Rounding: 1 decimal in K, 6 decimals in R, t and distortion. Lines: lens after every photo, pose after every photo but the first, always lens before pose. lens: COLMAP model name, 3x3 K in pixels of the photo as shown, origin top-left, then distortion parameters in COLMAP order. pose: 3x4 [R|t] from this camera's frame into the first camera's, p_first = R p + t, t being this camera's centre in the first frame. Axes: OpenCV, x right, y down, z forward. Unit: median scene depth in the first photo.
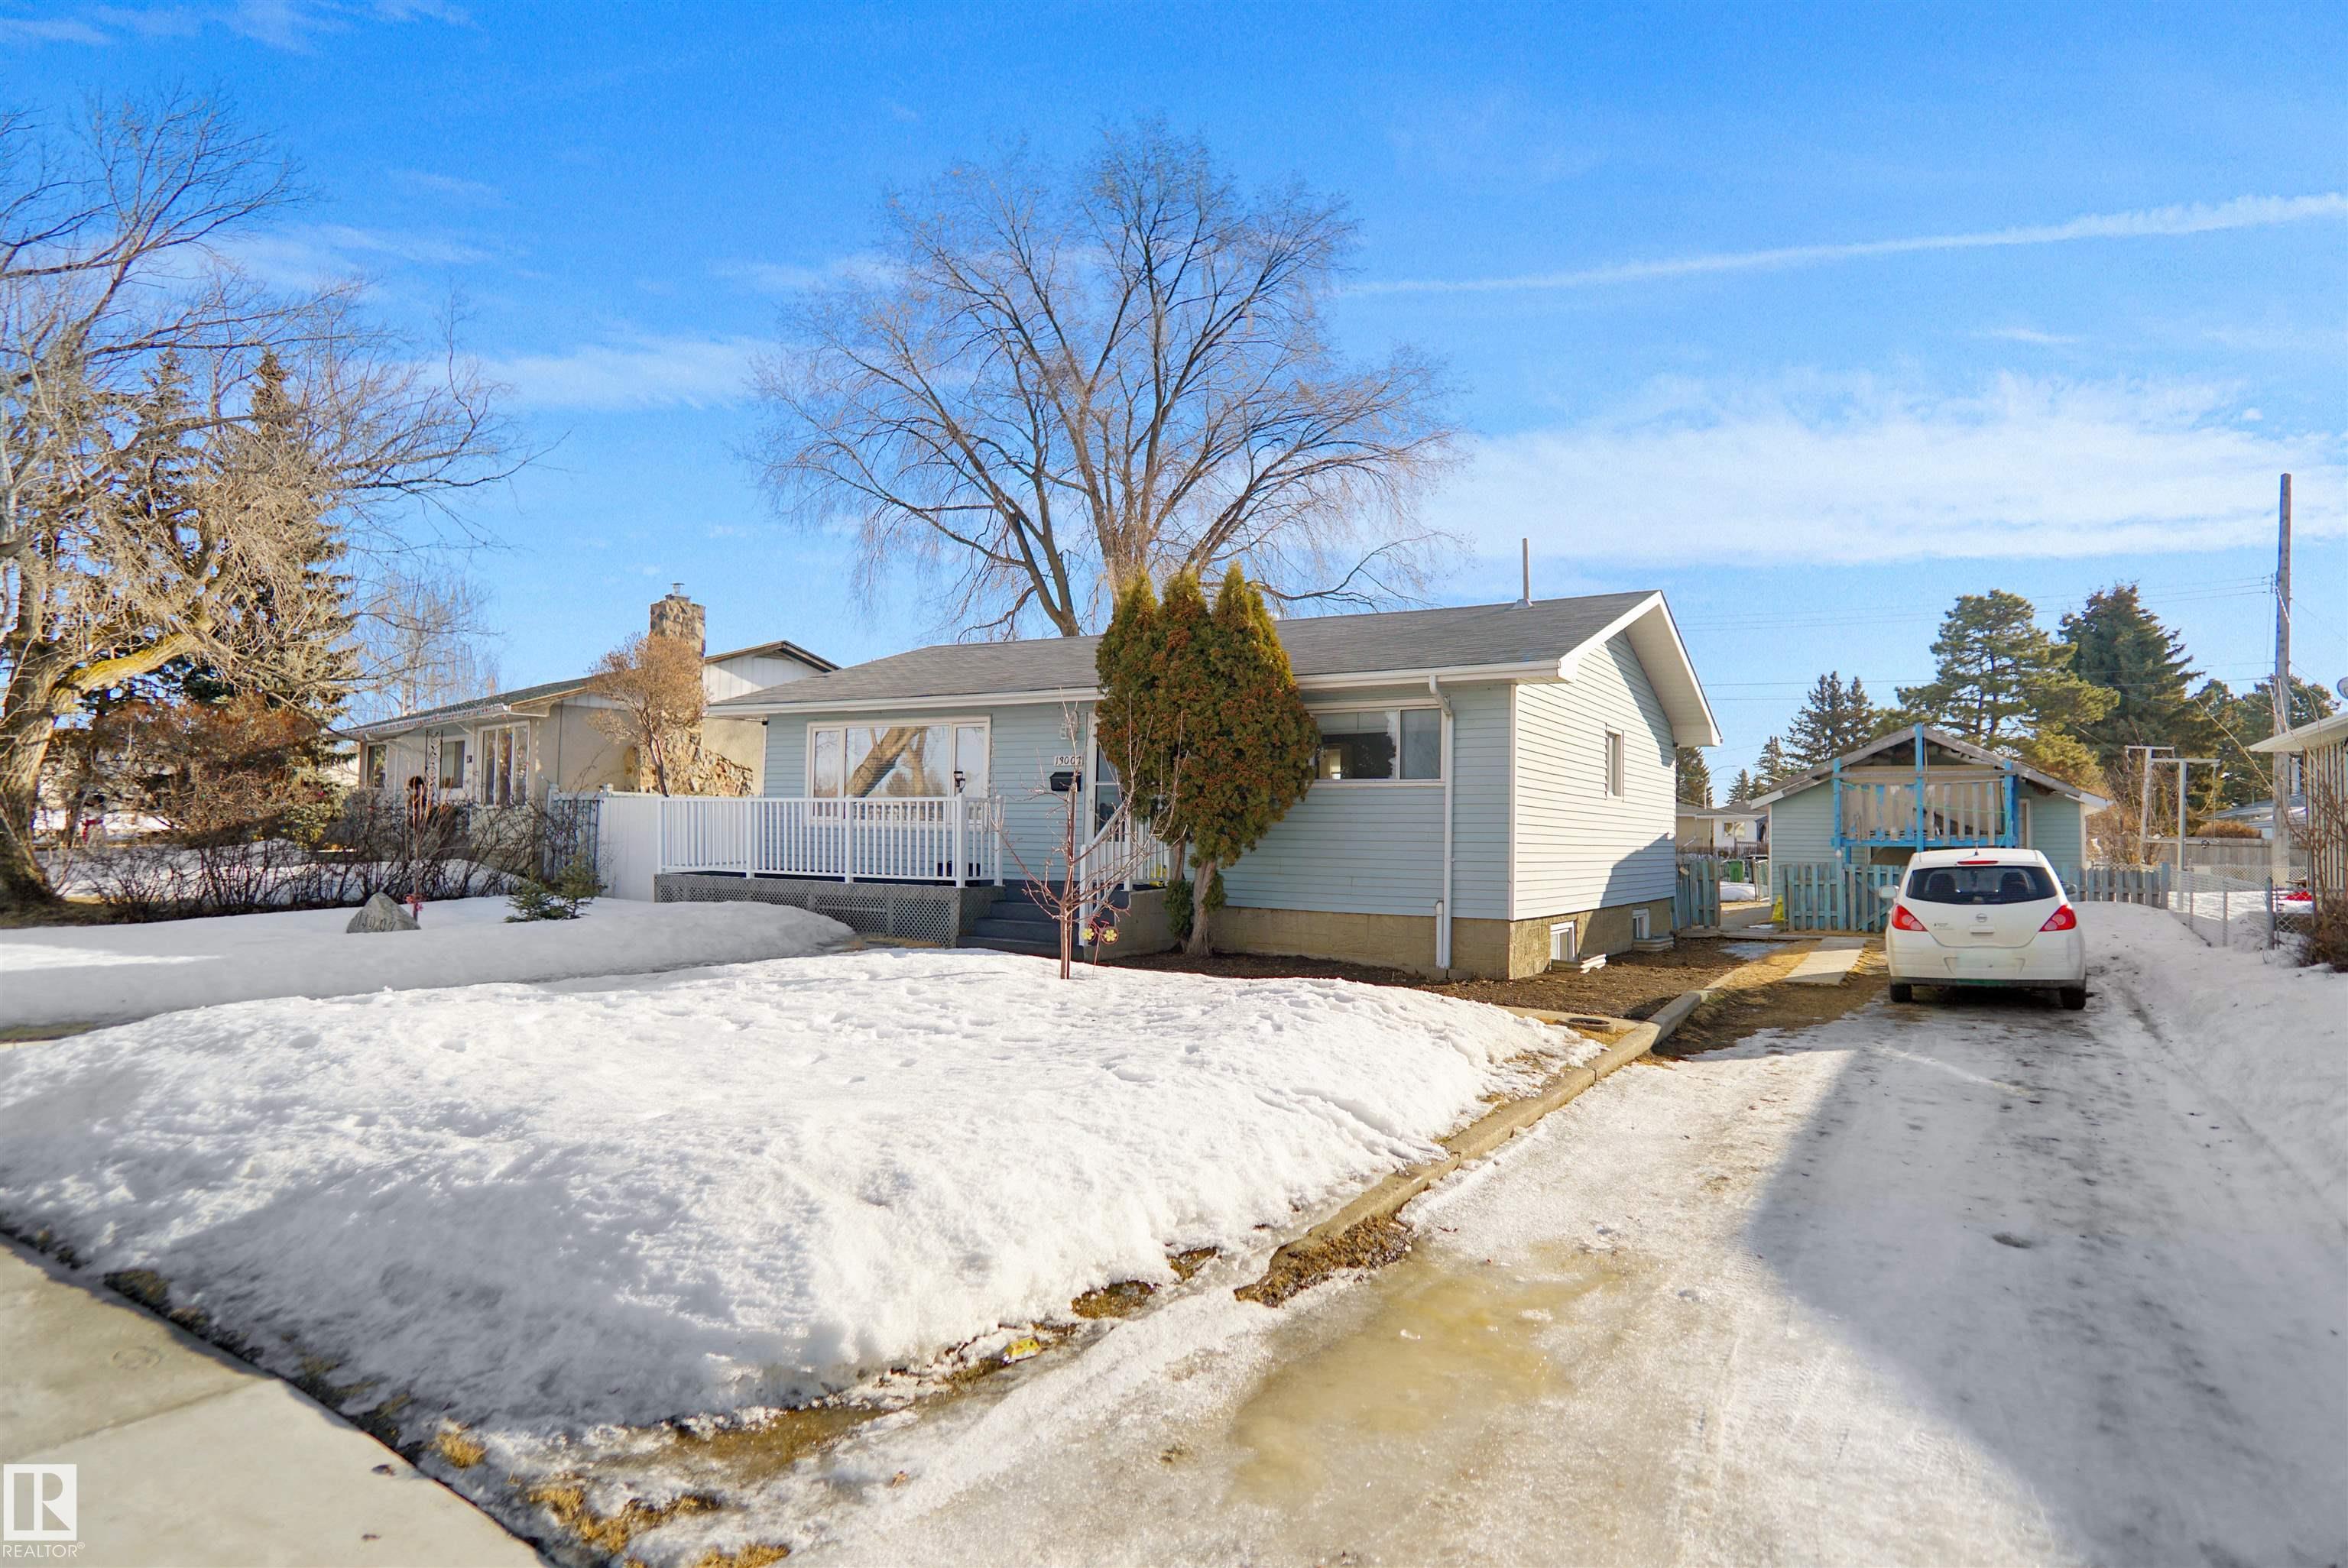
lens RADIAL K [[1234.0, 0, 1202.3], [0, 1234.0, 769.6], [0, 0, 1]] dist [-0.037424, 0.012265]
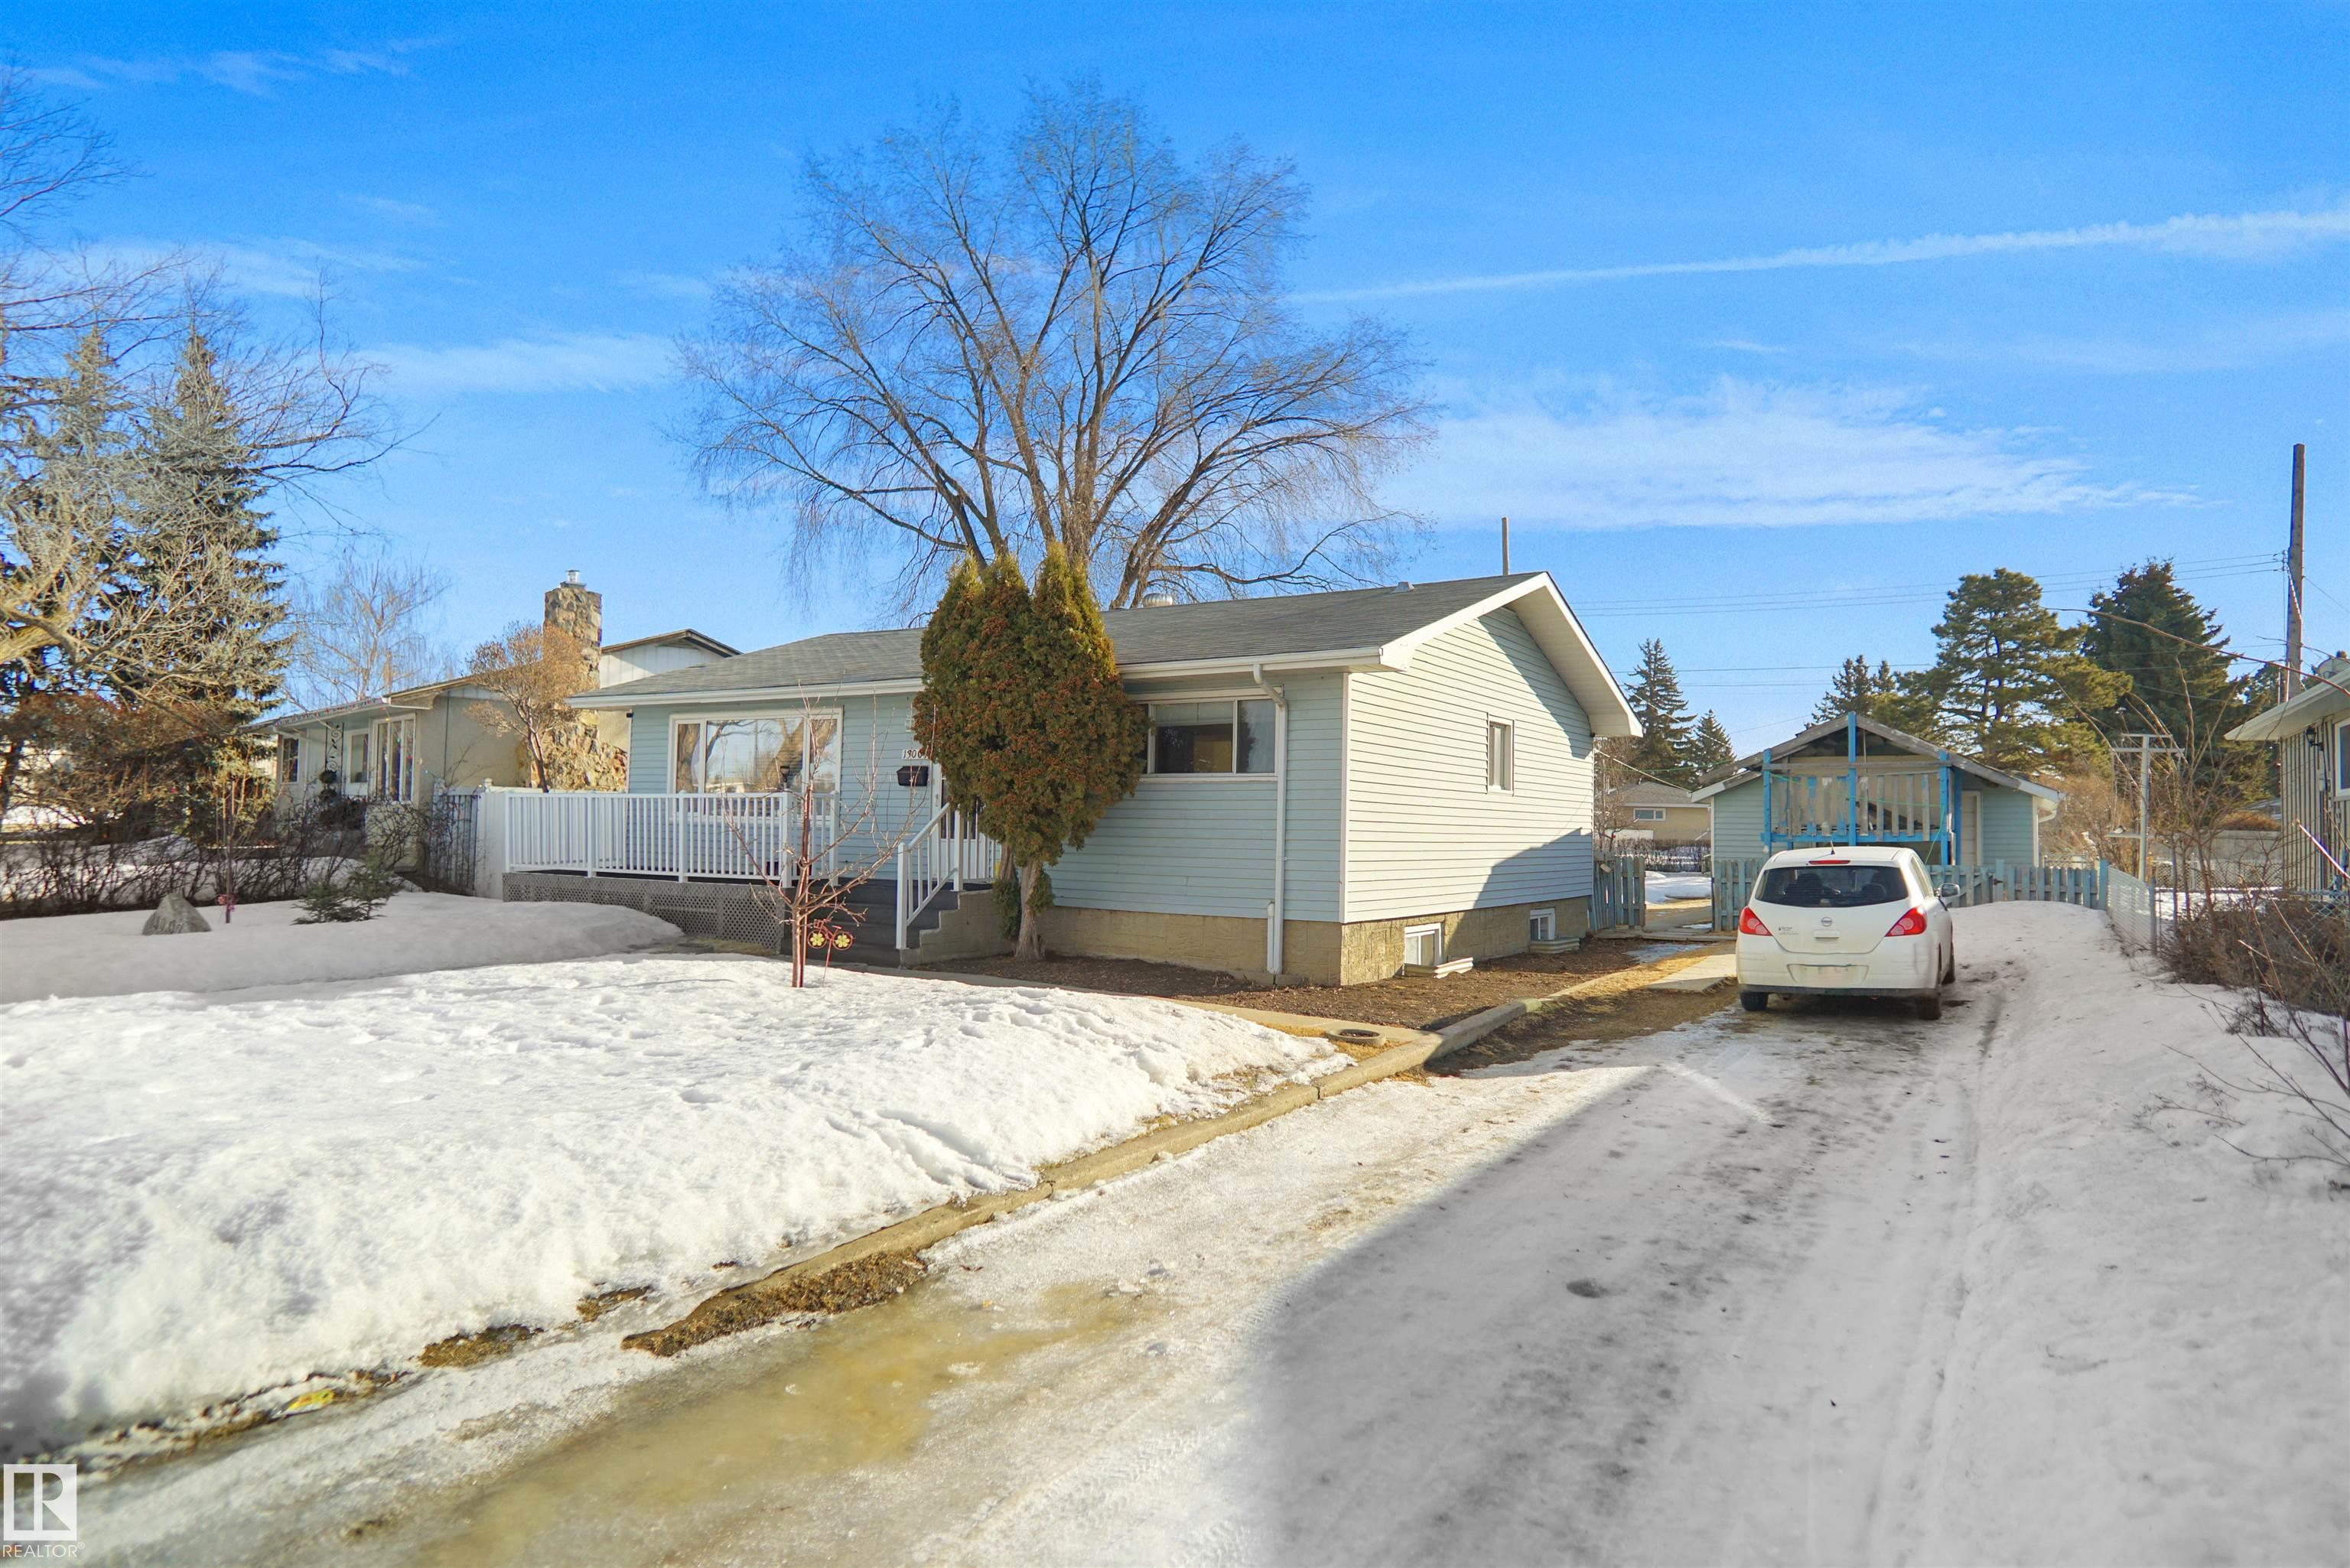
lens RADIAL K [[1278.3, 0, 1180.6], [0, 1278.3, 769.5], [0, 0, 1]] dist [-0.035564, 0.011336]
pose [[0.999799, -0.002437, -0.019879, 0.137450], [0.002588, 0.999968, 0.007609, -0.002814], [0.019860, -0.007659, 0.999773, 0.017492]]
